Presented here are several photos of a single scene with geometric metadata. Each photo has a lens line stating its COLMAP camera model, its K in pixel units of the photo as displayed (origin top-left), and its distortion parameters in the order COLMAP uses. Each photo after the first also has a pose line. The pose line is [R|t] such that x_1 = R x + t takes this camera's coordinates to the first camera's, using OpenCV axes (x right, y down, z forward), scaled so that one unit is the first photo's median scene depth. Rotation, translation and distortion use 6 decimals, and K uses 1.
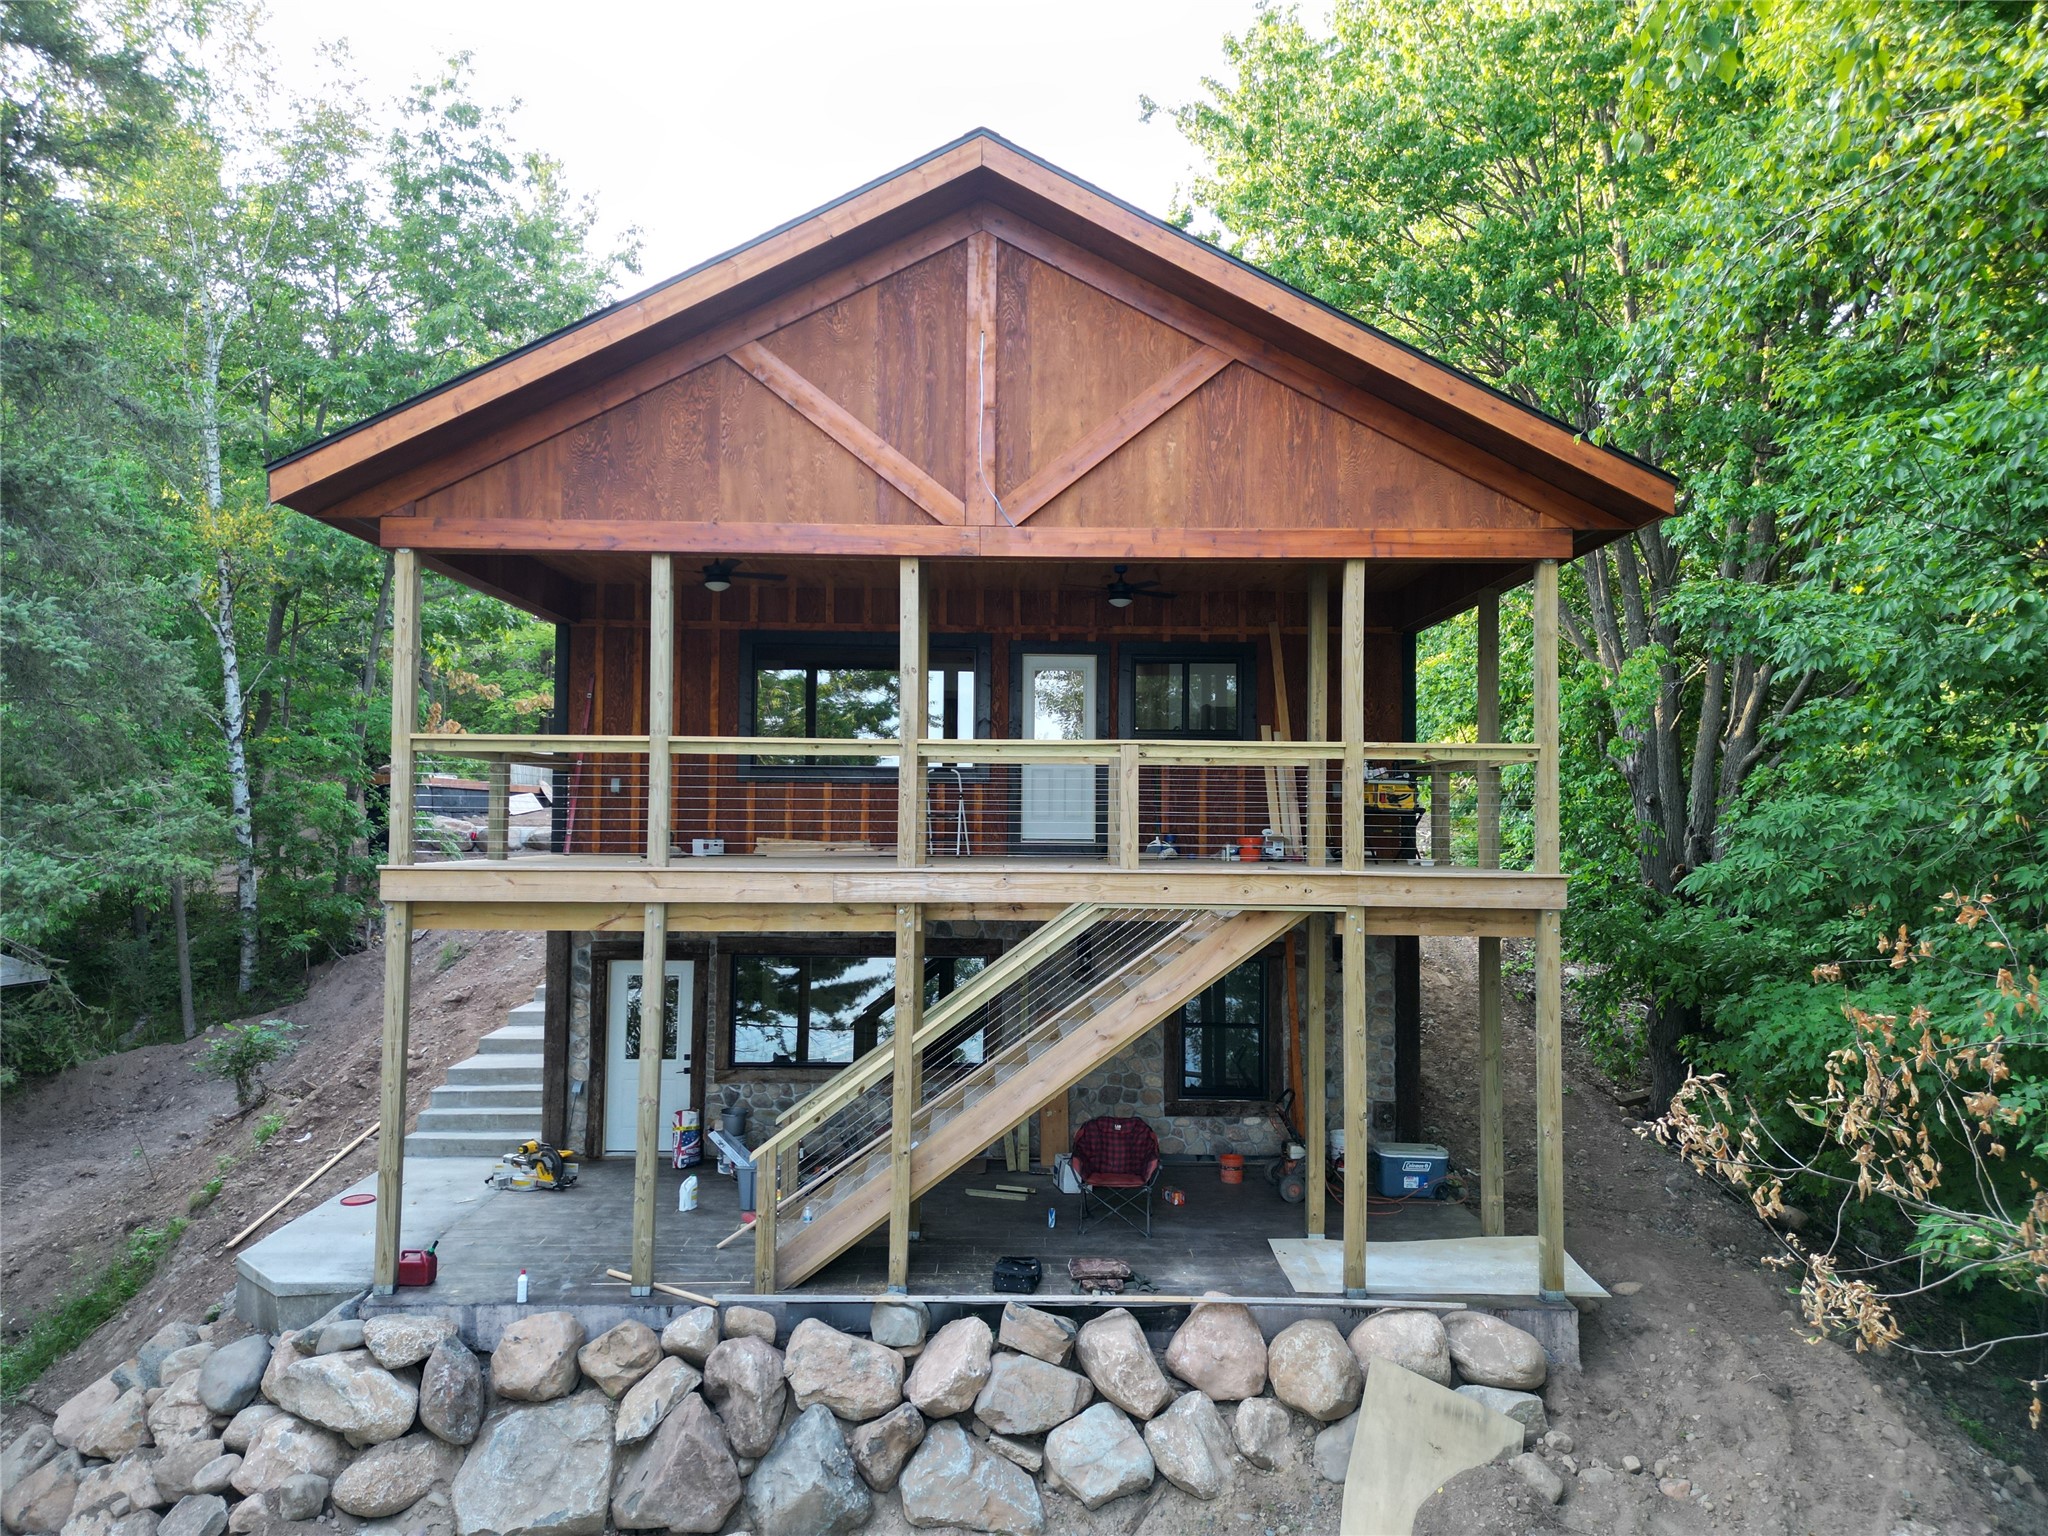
lens RADIAL K [[1433.3, 0, 1024.0], [0, 1433.3, 768.0], [0, 0, 1]] dist [0.034429, -0.001555]
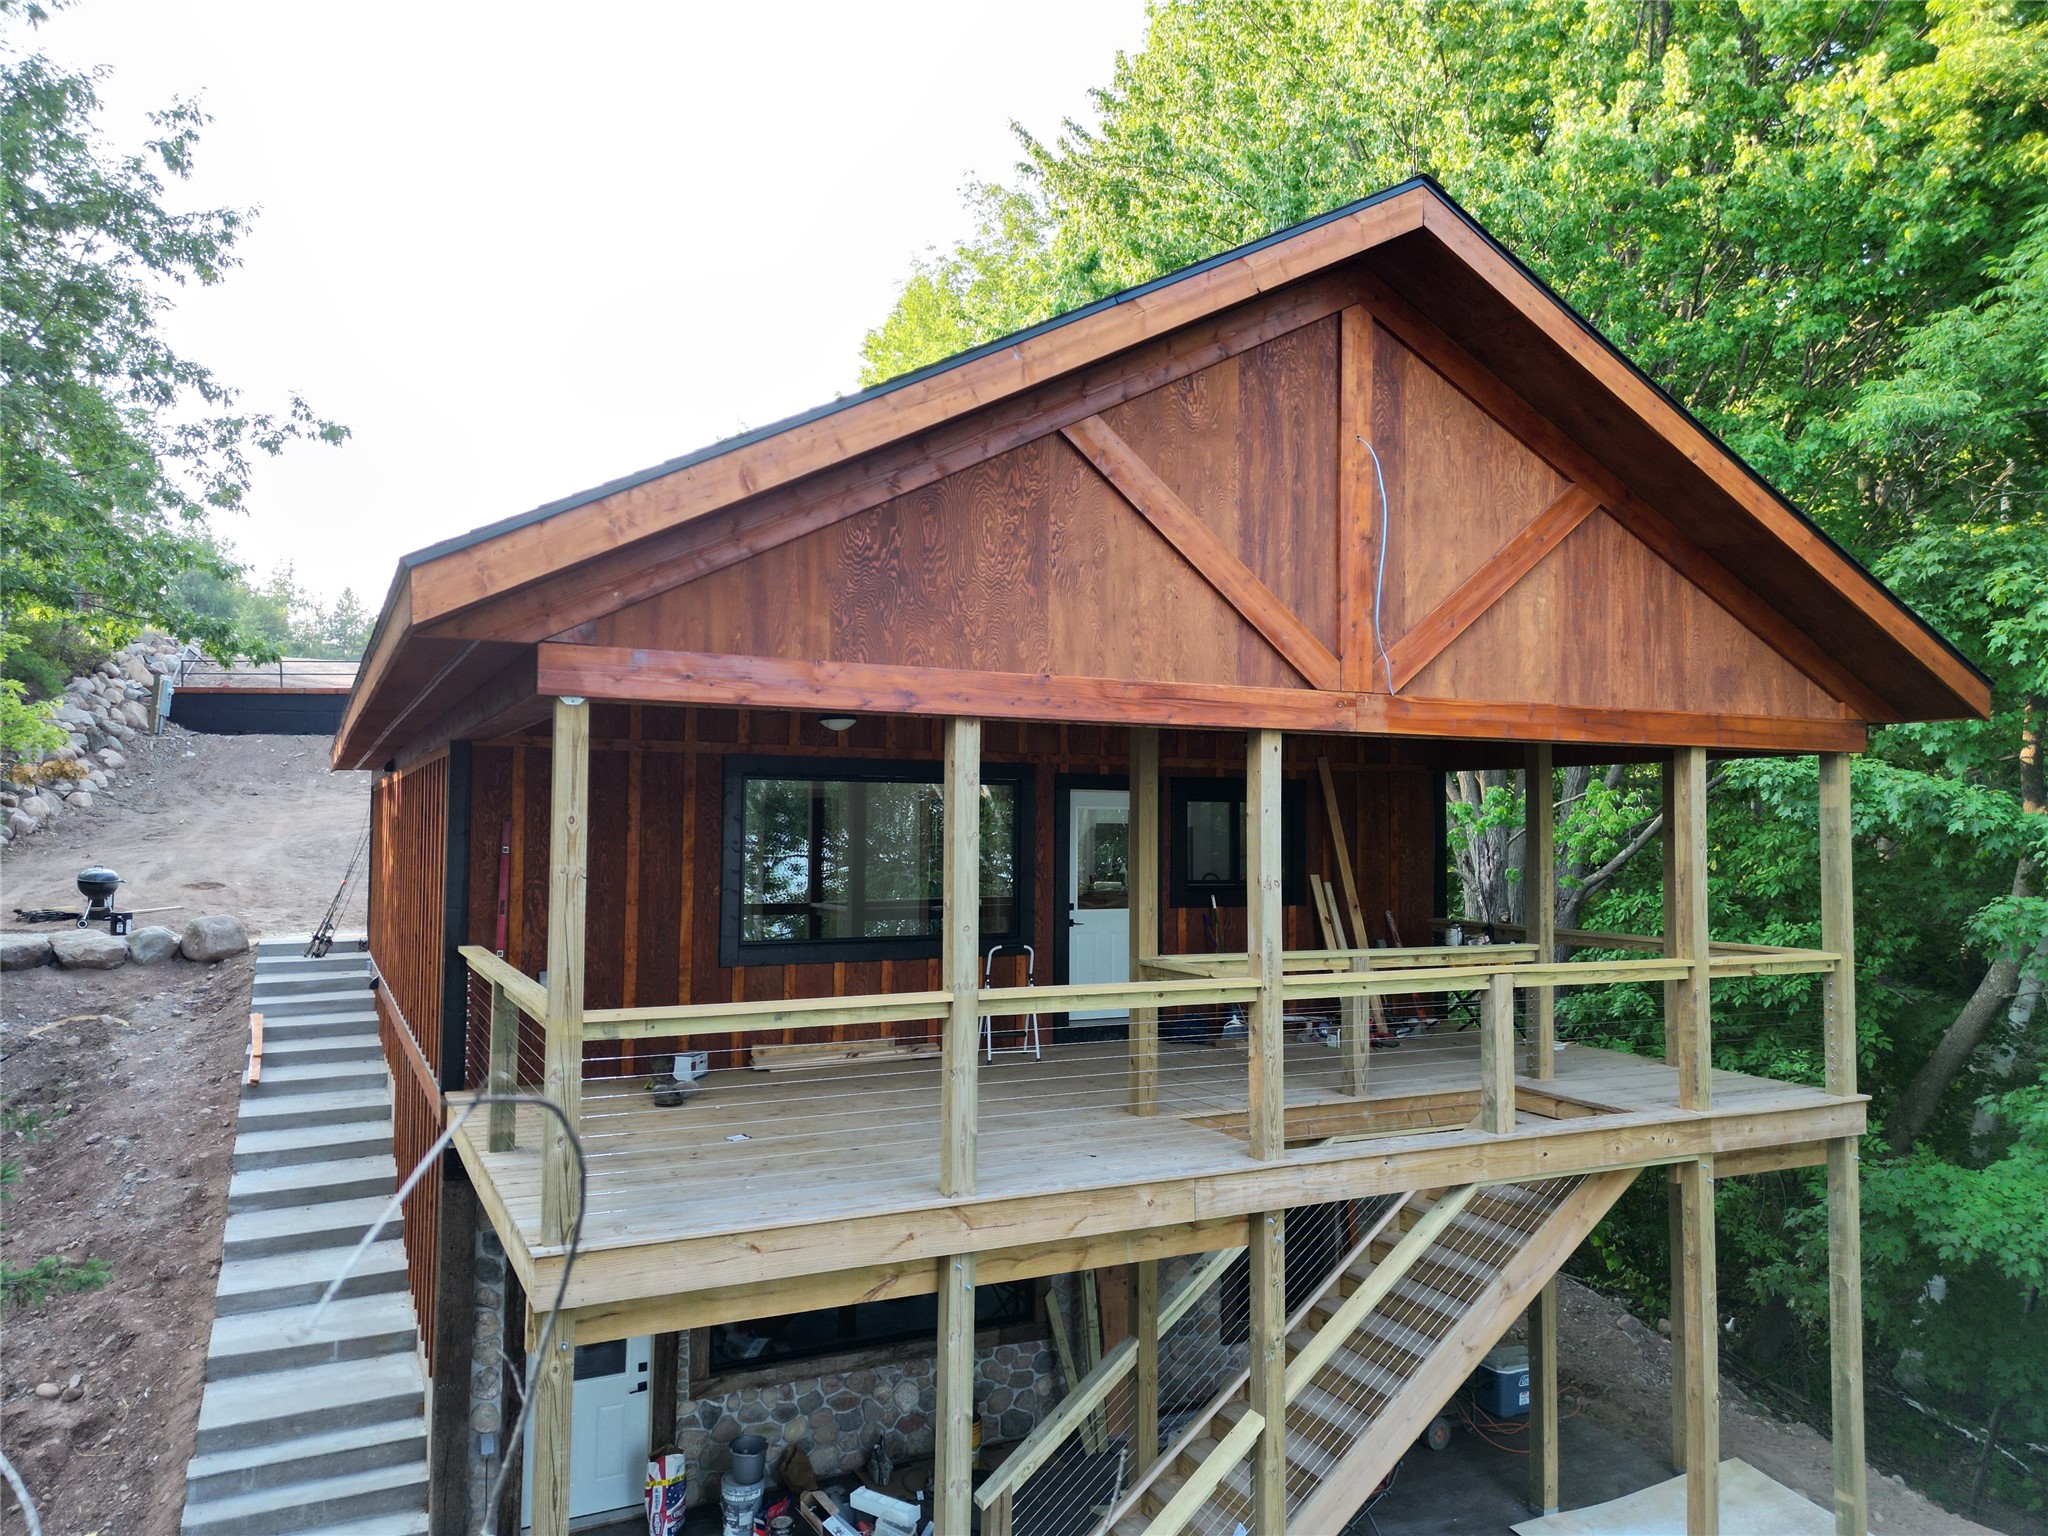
lens RADIAL K [[1439.3, 0, 1024.0], [0, 1439.3, 768.0], [0, 0, 1]] dist [0.081468, -0.092925]
pose [[0.901398, 0.014775, 0.432740, -0.519336], [-0.015851, 0.999874, -0.001122, -0.125979], [-0.432702, -0.005848, 0.901518, 0.388076]]
